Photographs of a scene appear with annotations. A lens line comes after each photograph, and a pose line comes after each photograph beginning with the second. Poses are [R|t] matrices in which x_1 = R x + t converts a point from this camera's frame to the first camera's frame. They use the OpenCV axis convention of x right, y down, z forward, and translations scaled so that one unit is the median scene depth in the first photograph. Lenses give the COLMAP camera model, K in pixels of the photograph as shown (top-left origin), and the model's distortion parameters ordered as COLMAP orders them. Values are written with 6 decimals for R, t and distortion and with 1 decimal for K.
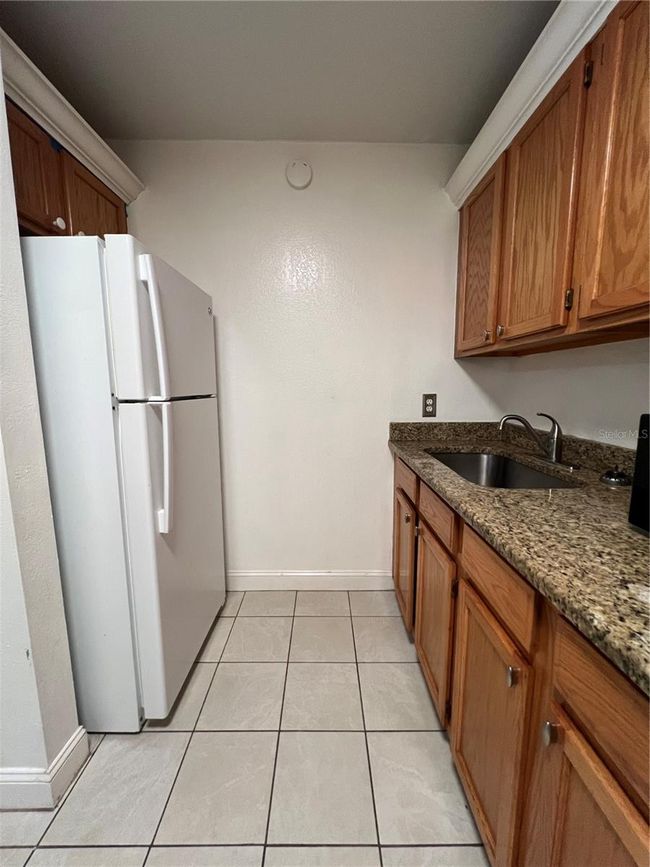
lens RADIAL K [[344.4, 0, 324.4], [0, 344.4, 433.9], [0, 0, 1]] dist [0.001854, 0.000037]
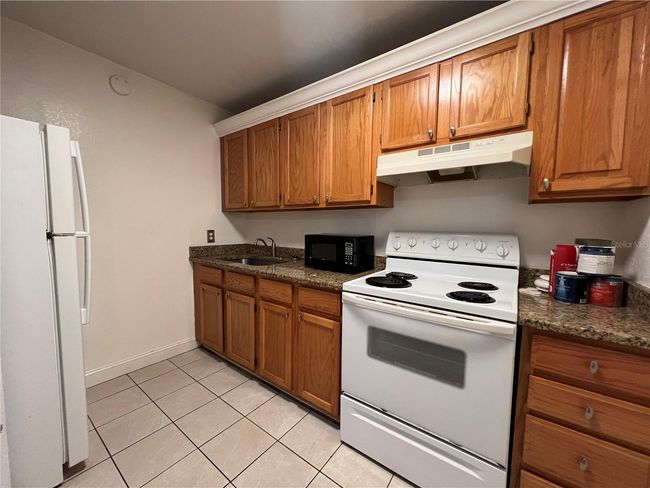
lens RADIAL K [[258.2, 0, 325.2], [0, 258.2, 244.5], [0, 0, 1]] dist [0.001854, 0.000037]
pose [[0.600629, -0.047799, 0.798098, -0.569904], [0.097072, 0.995186, -0.013452, 0.050878], [-0.793613, 0.085553, 0.602377, -0.403001]]
